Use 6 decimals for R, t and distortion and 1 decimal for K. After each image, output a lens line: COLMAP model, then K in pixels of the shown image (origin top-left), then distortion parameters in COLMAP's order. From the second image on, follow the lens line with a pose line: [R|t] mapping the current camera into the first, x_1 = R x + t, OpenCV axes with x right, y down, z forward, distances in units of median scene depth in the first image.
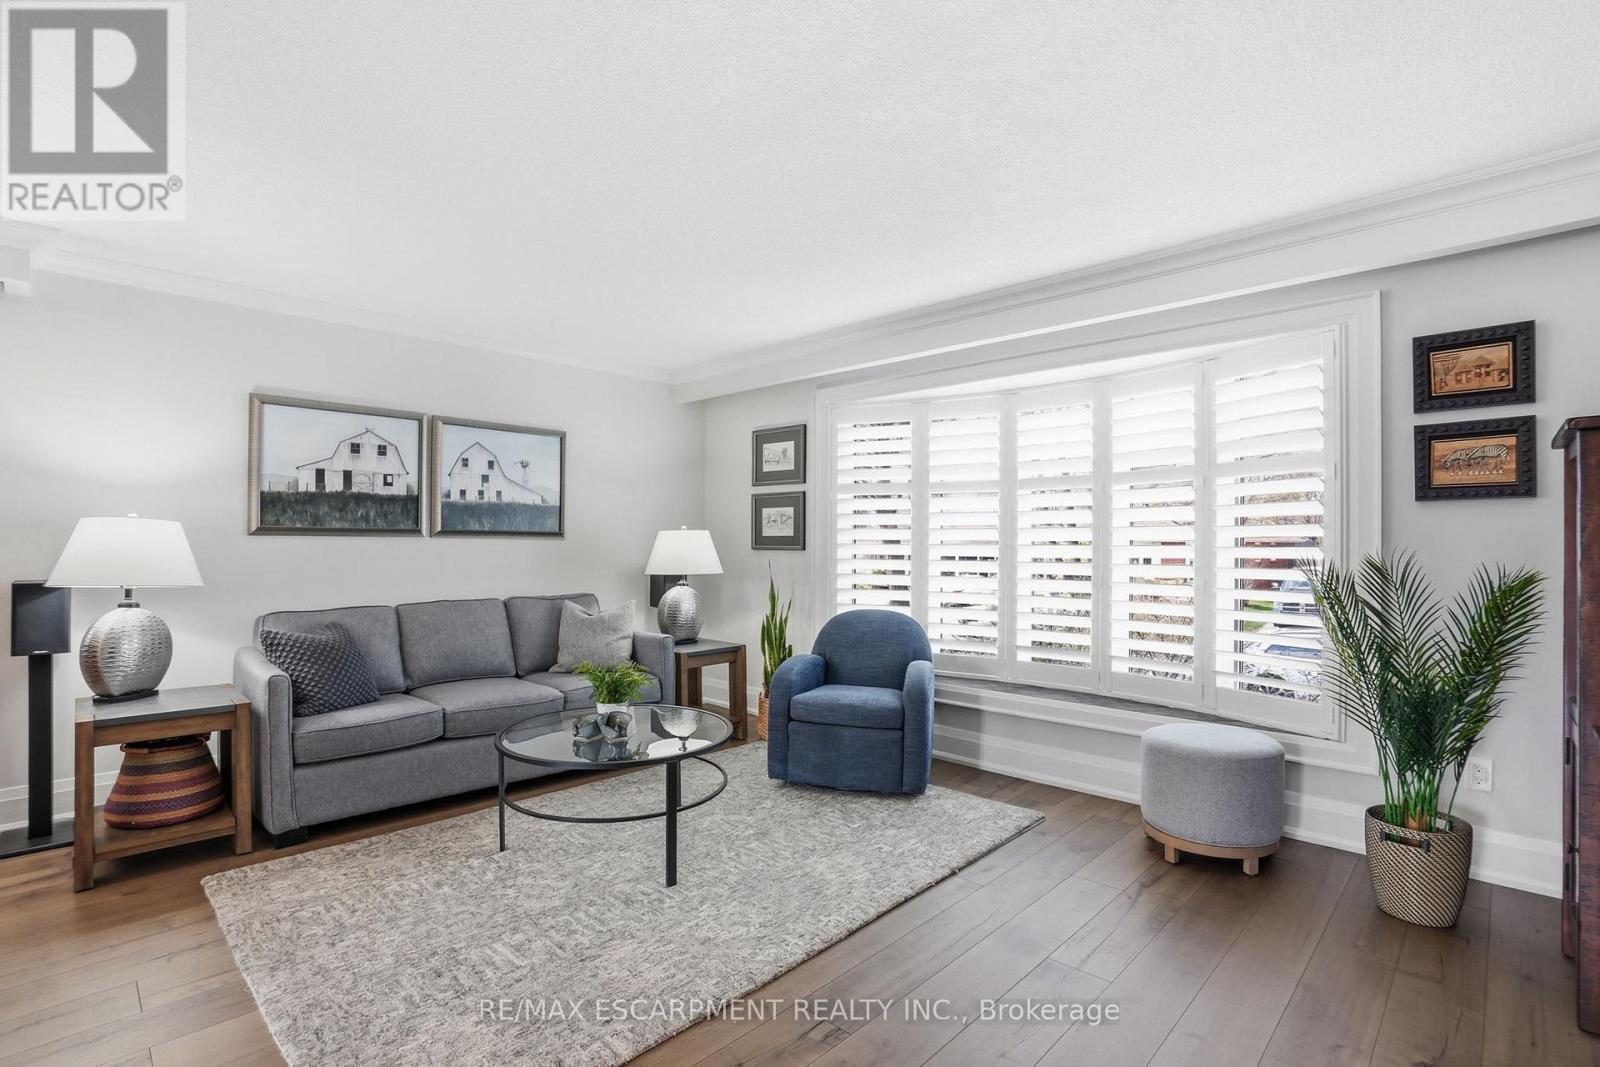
lens RADIAL K [[748.6, 0, 800.0], [0, 748.6, 533.5], [0, 0, 1]] dist [-0.030255, 0.000868]
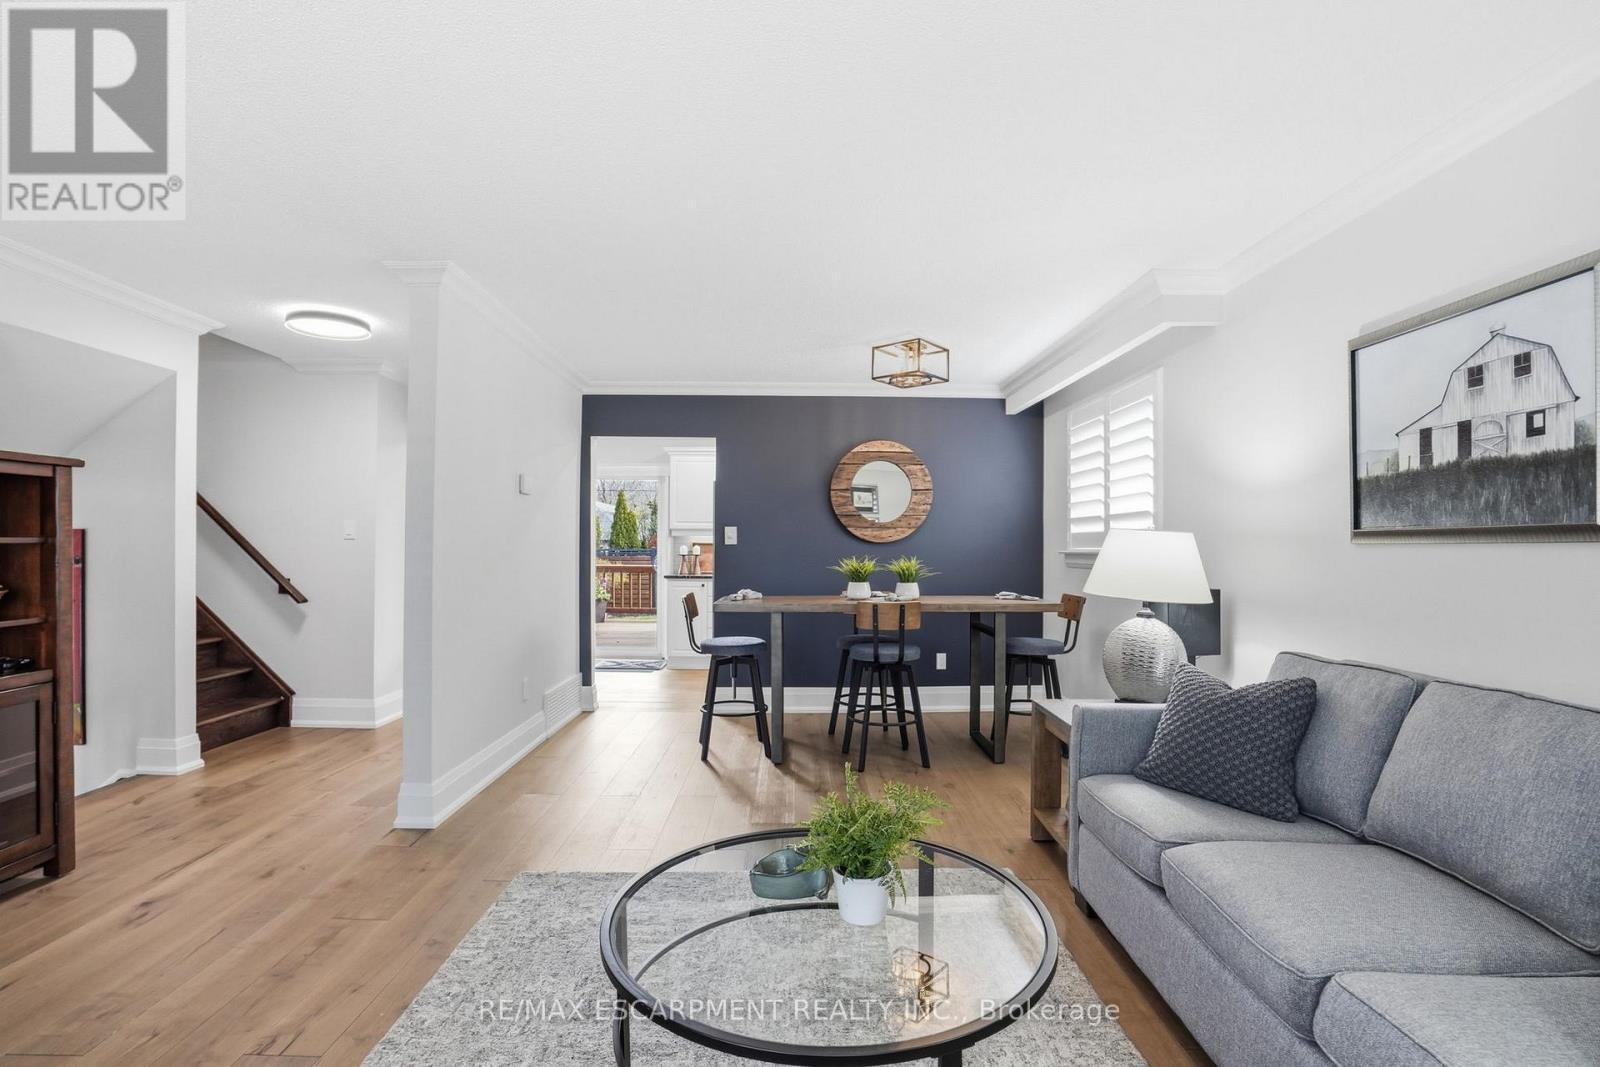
lens RADIAL K [[730.3, 0, 786.3], [0, 730.3, 537.6], [0, 0, 1]] dist [-0.092057, 0.031927]
pose [[-0.715157, -0.015529, -0.698792, 0.092793], [0.000431, 0.999743, -0.022657, 0.010938], [0.698964, -0.016505, -0.714966, 1.029007]]
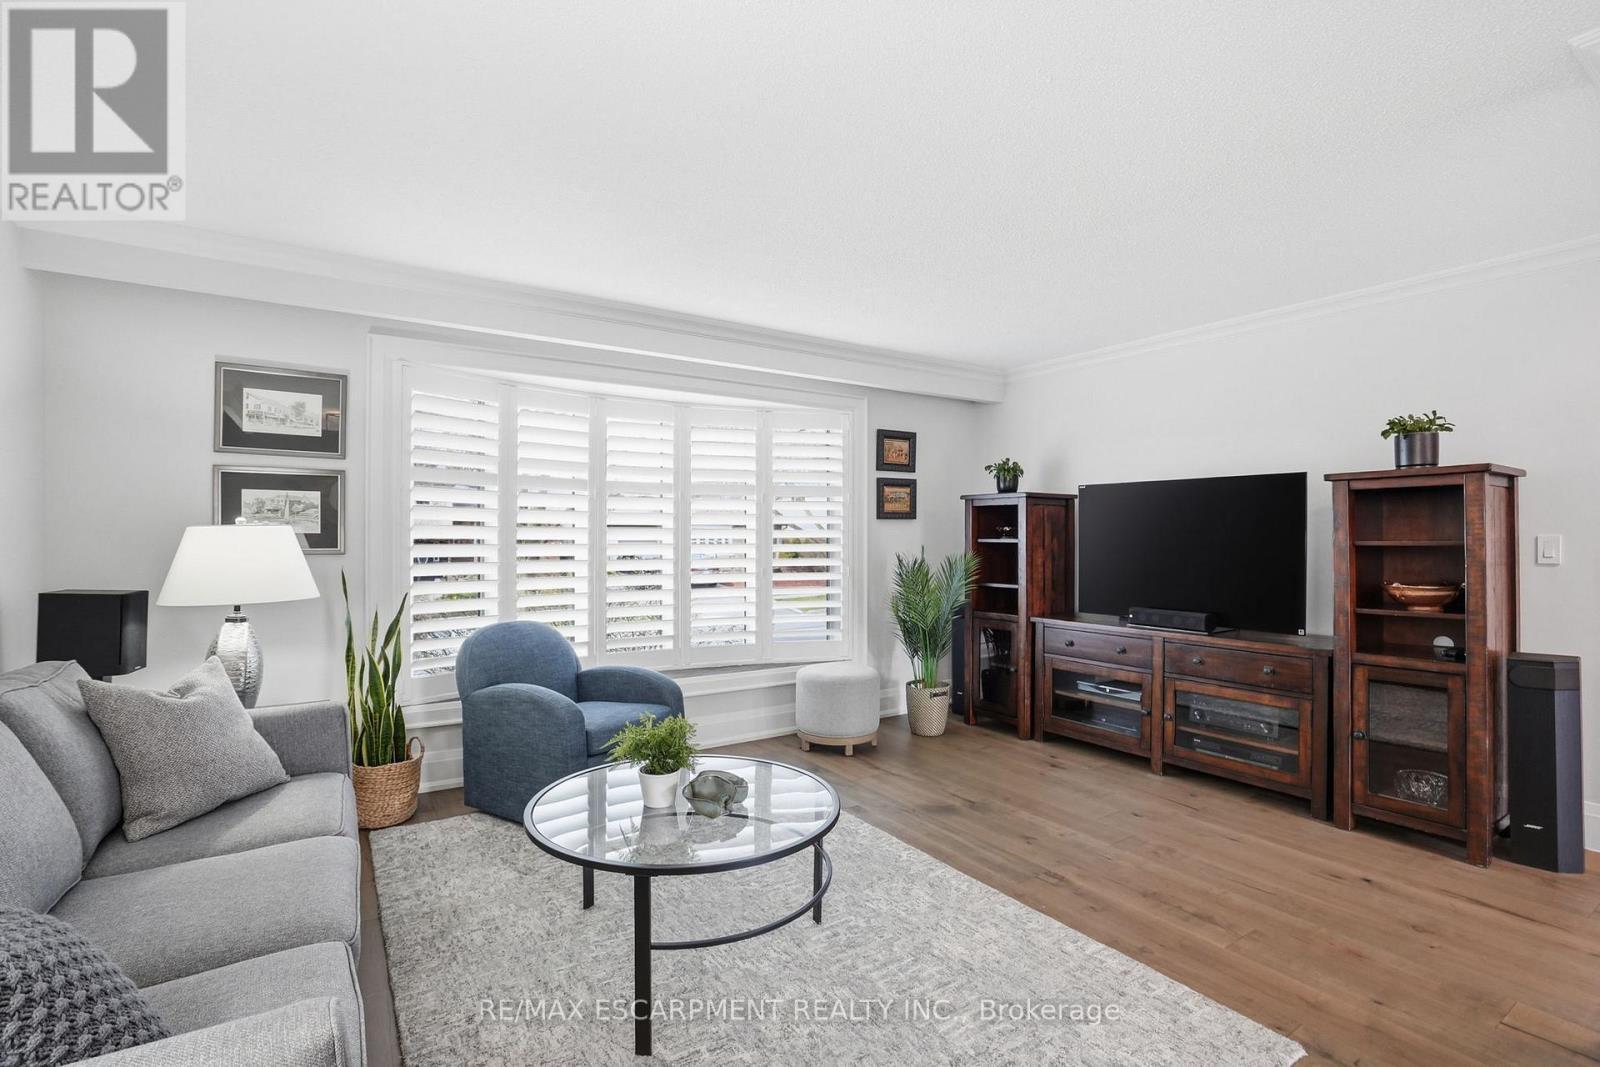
lens RADIAL K [[730.3, 0, 786.3], [0, 730.3, 537.6], [0, 0, 1]] dist [-0.092057, 0.031927]
pose [[0.246367, 0.005496, 0.969161, -0.698626], [-0.009449, 0.999950, -0.003268, 0.007156], [-0.969130, -0.008352, 0.246407, 0.561861]]
